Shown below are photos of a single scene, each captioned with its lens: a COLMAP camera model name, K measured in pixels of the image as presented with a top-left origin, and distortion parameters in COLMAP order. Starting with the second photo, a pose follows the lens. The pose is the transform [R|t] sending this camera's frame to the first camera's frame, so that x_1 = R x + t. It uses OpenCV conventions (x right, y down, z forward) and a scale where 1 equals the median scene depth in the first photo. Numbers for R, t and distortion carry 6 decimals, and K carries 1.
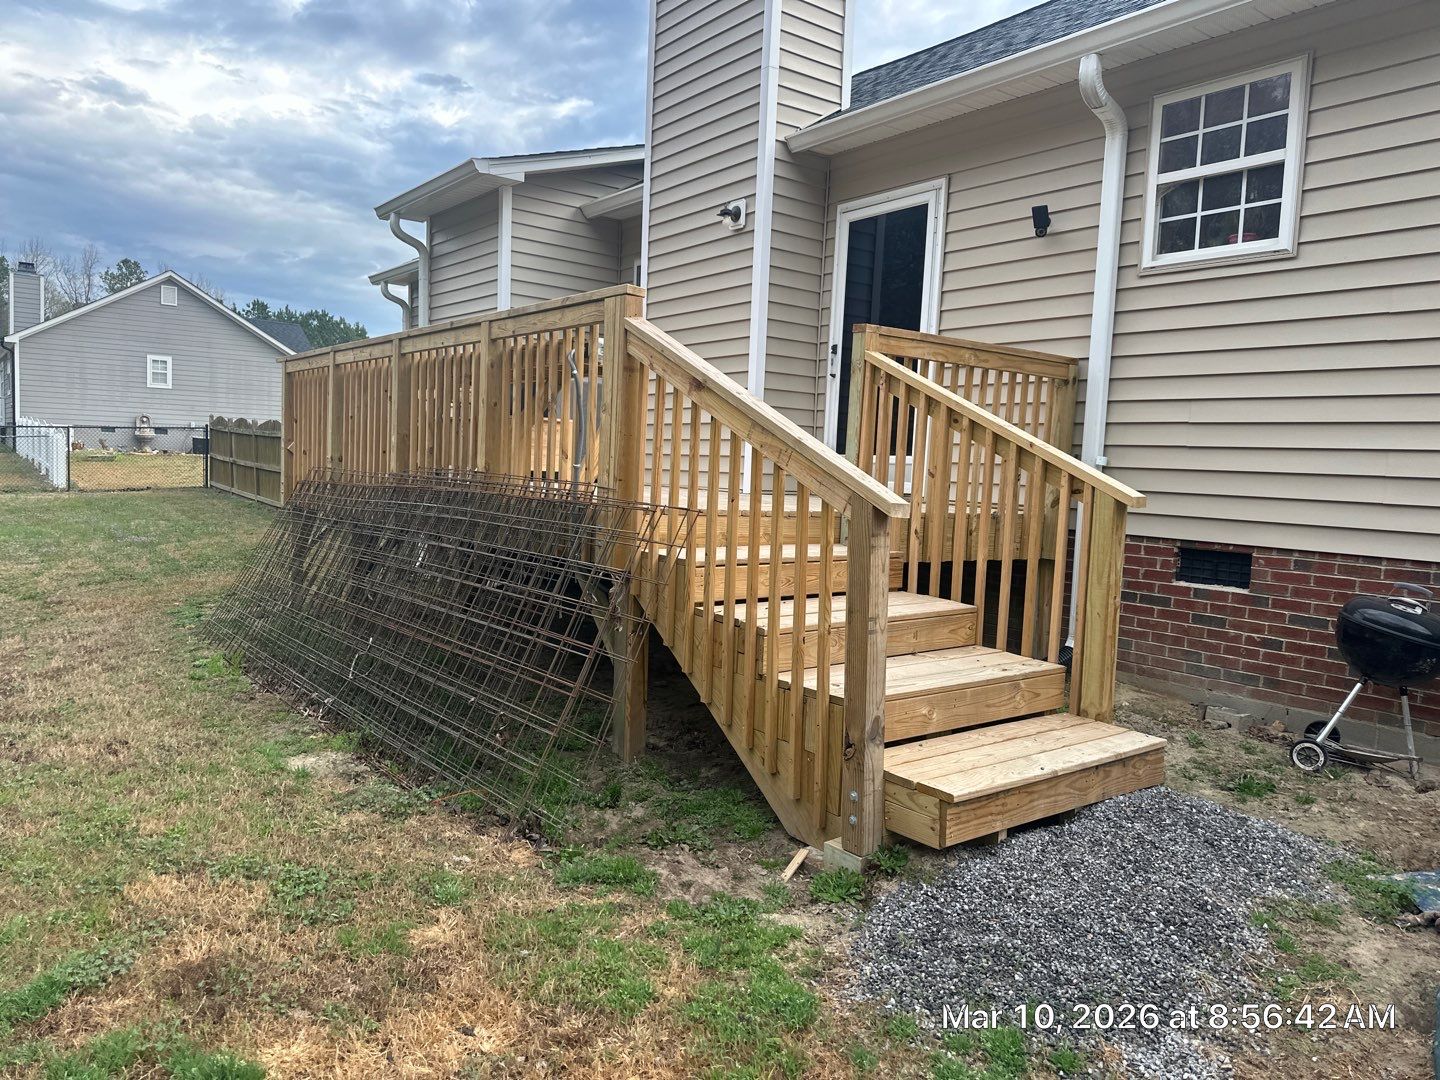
lens RADIAL K [[1012.7, 0, 716.2], [0, 1012.7, 566.6], [0, 0, 1]] dist [0.075274, -0.109750]
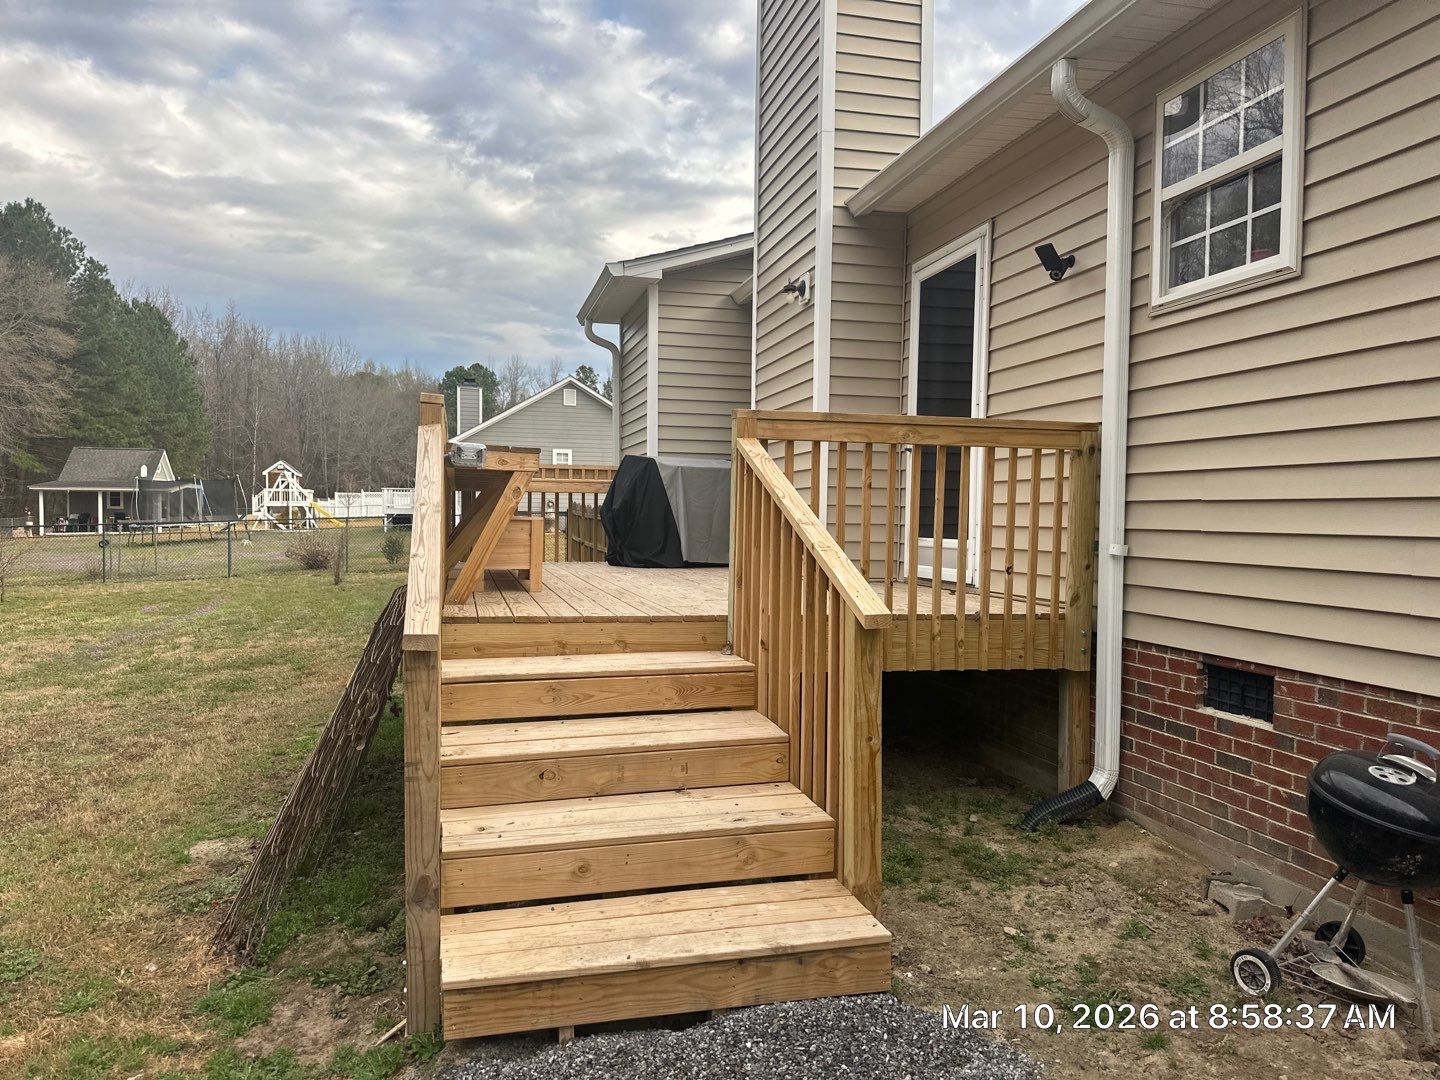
lens RADIAL K [[1012.7, 0, 716.2], [0, 1012.7, 566.6], [0, 0, 1]] dist [0.075274, -0.109750]
pose [[0.918970, -0.010838, -0.394178, 0.432819], [-0.014323, 0.998045, -0.060833, -0.039486], [0.394067, 0.061549, 0.917018, 0.158593]]
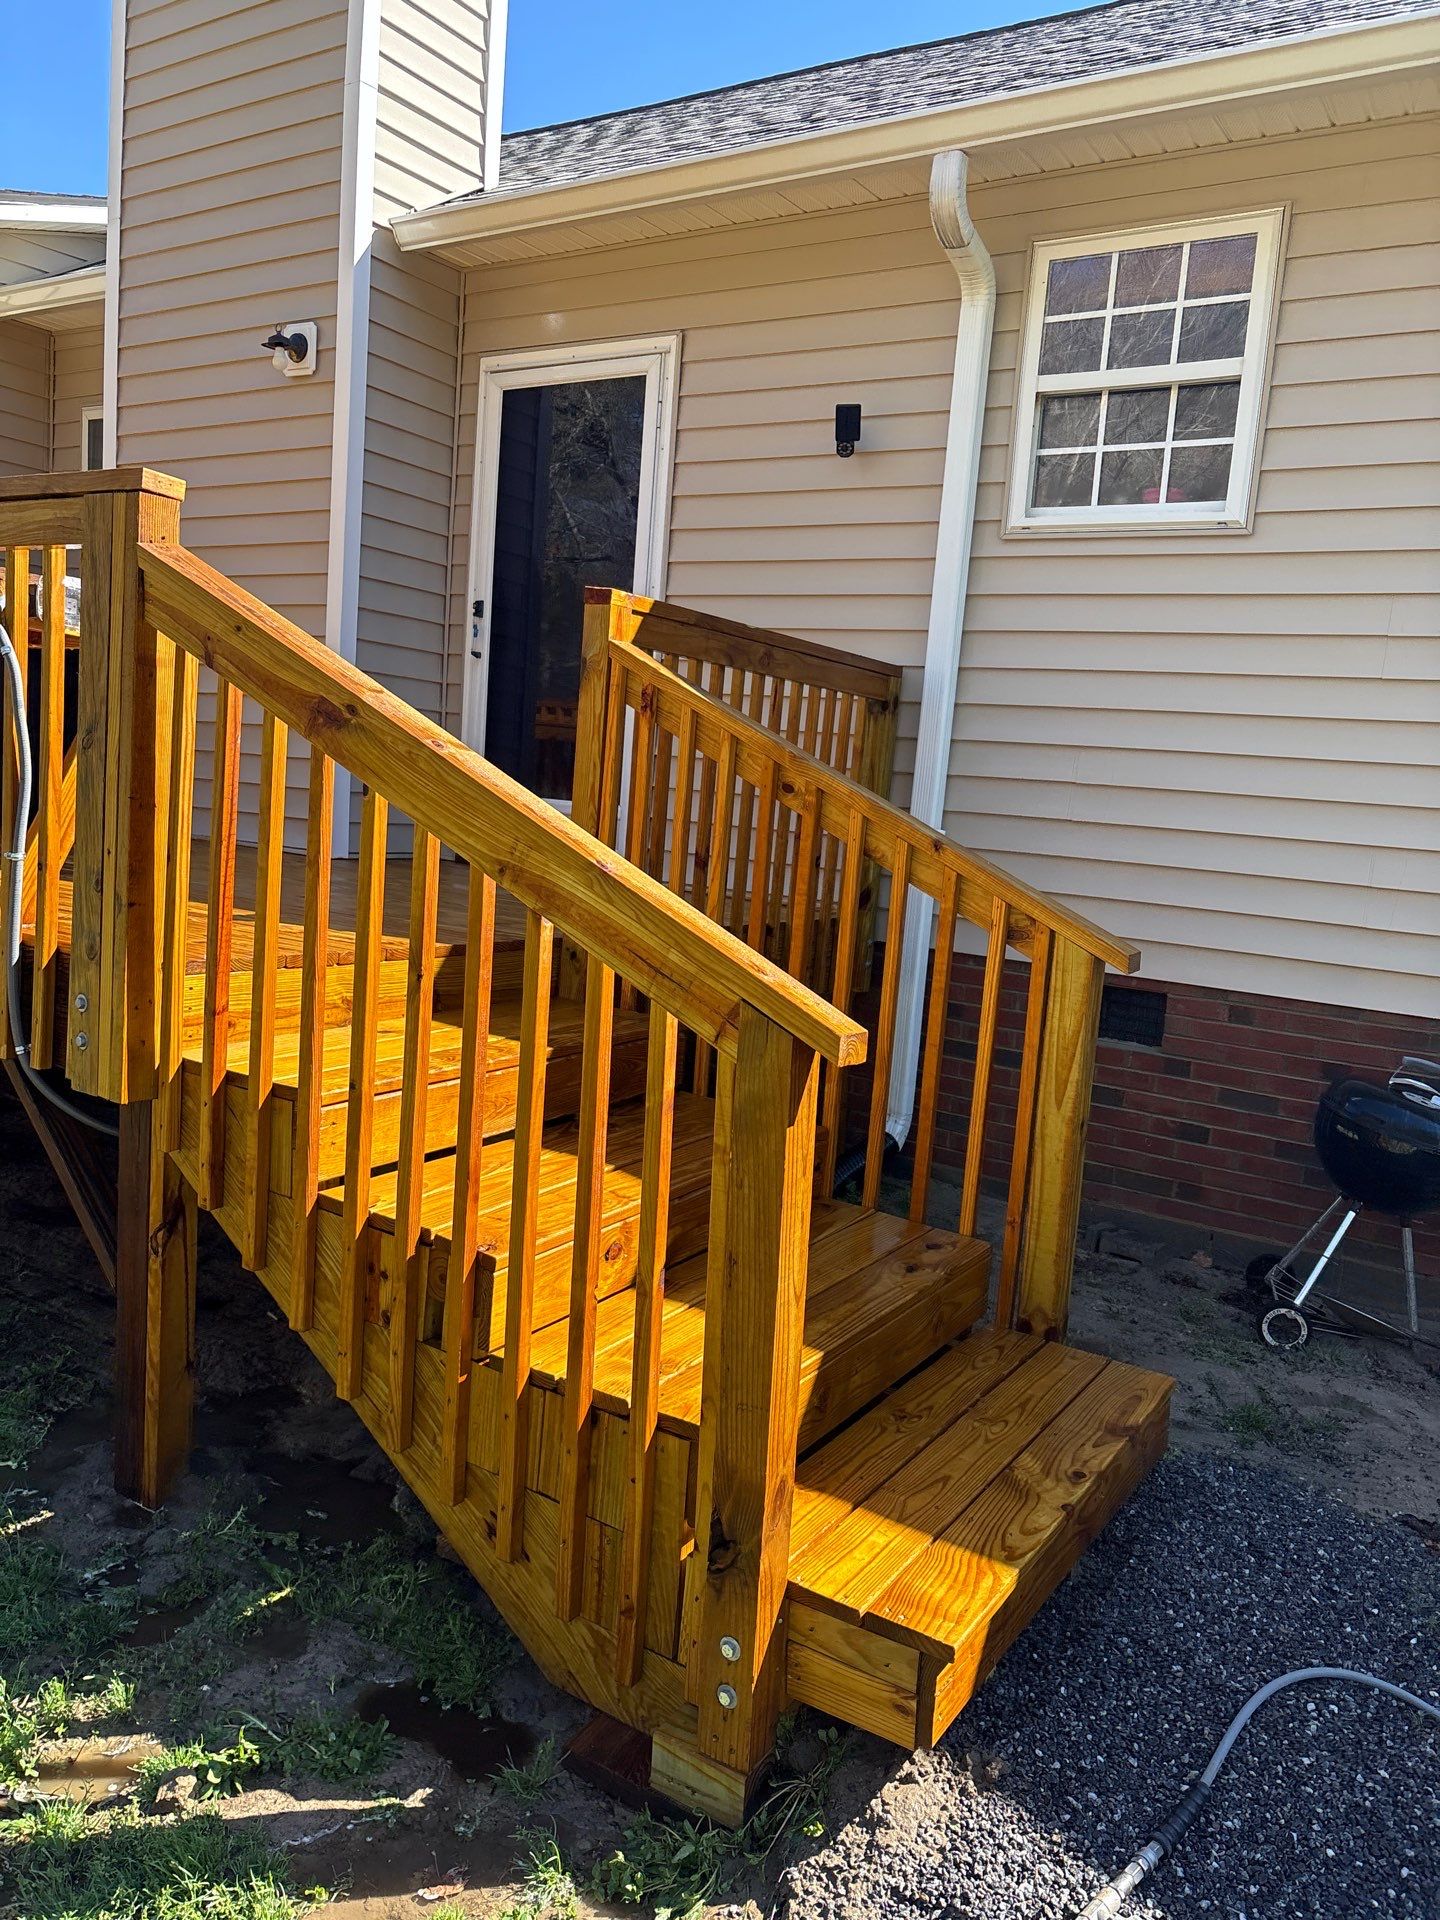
lens RADIAL K [[1436.5, 0, 724.5], [0, 1436.5, 991.1], [0, 0, 1]] dist [0.034347, -0.034902]
pose [[0.938871, -0.017374, 0.343830, -0.052024], [-0.004059, 0.998098, 0.061516, -0.067477], [-0.344245, -0.059151, 0.937015, 0.234784]]
